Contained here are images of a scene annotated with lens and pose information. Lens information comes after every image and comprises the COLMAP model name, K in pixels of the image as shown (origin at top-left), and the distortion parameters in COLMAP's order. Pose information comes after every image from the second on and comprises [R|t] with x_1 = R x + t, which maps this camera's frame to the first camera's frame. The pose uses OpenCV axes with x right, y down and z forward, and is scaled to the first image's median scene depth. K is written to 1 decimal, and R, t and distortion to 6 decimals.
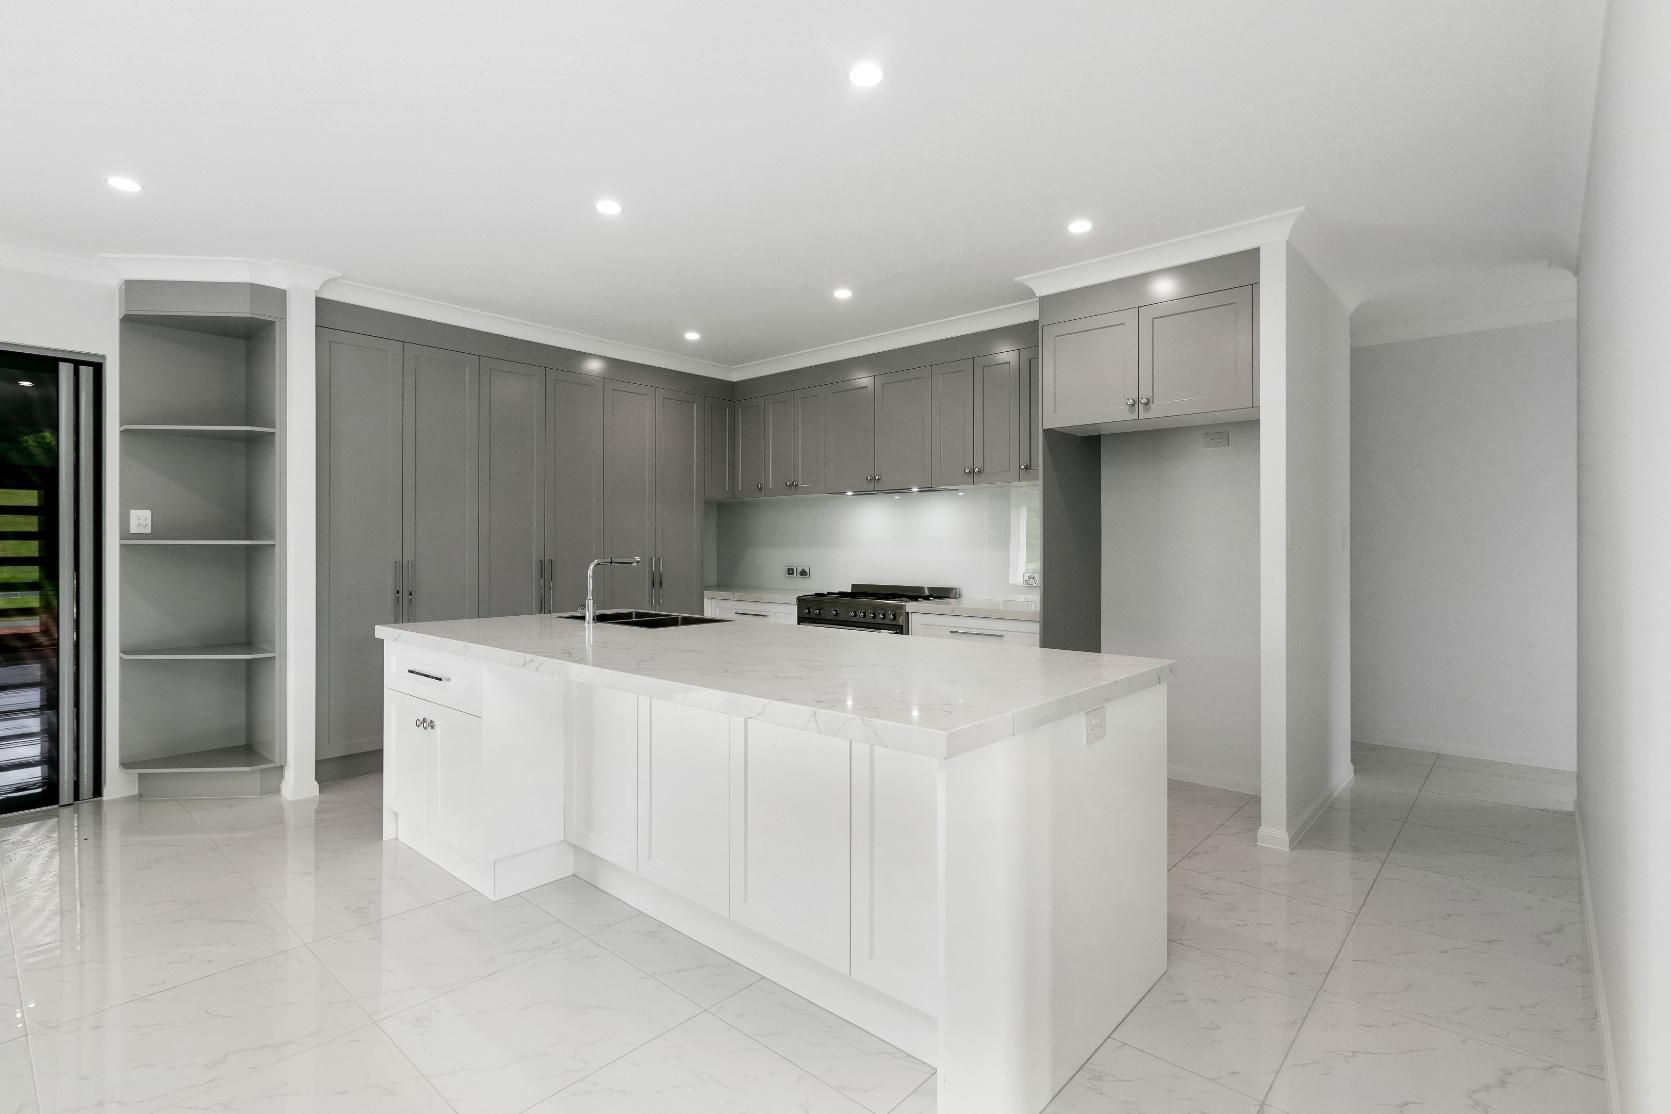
lens RADIAL K [[783.1, 0, 831.4], [0, 783.1, 551.4], [0, 0, 1]] dist [0.000230, 0.000380]
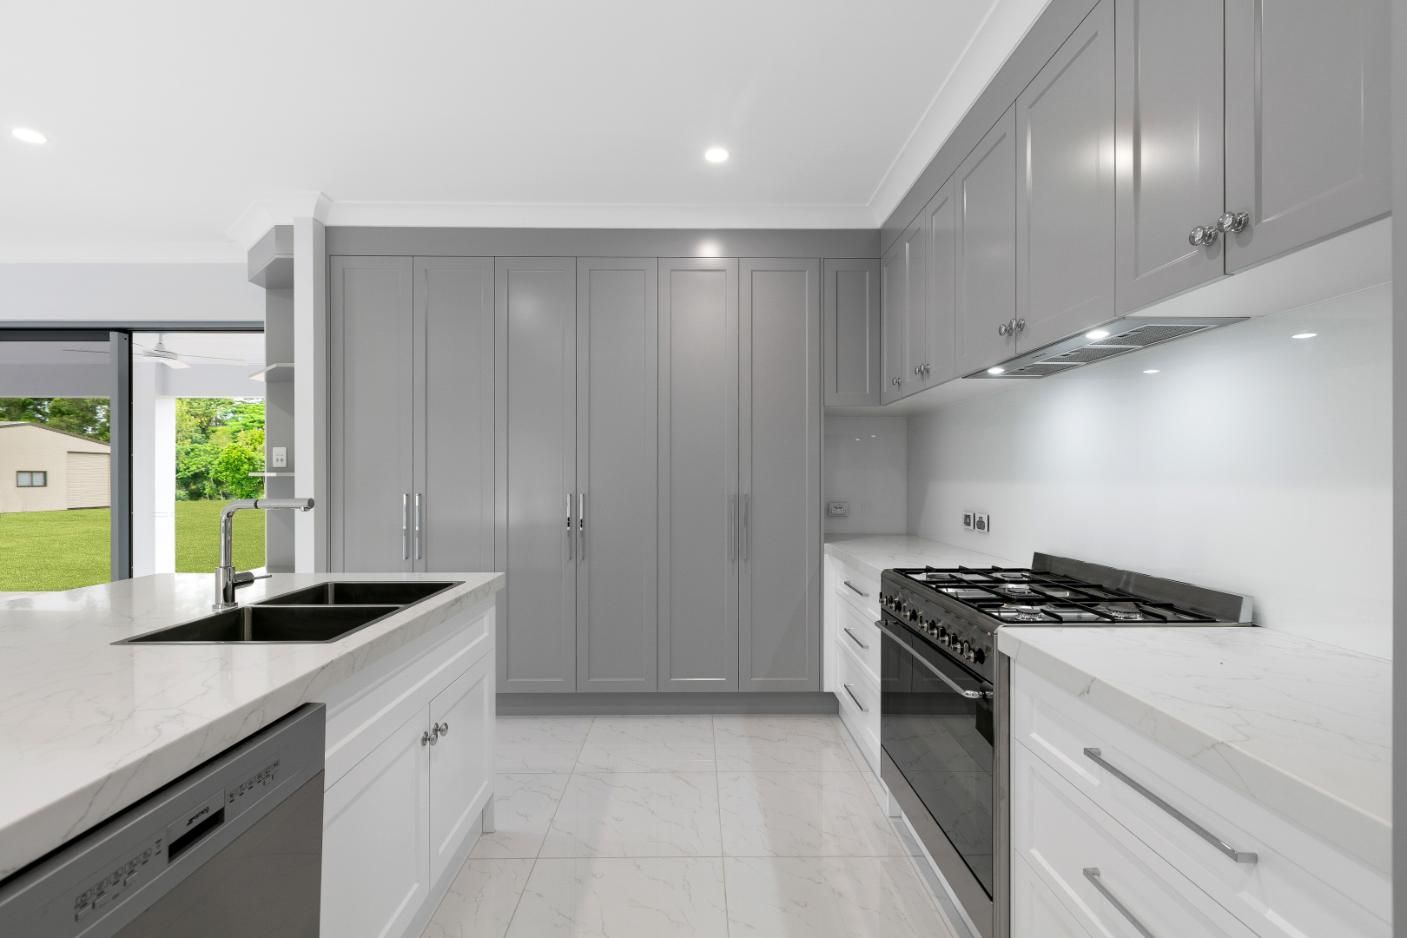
lens RADIAL K [[638.7, 0, 695.7], [0, 638.7, 470.6], [0, 0, 1]] dist [-0.003004, 0.000298]
pose [[0.675248, -0.010307, -0.737518, 0.200249], [-0.006193, 0.999788, -0.019643, -0.001767], [0.737564, 0.017831, 0.675041, 0.626939]]
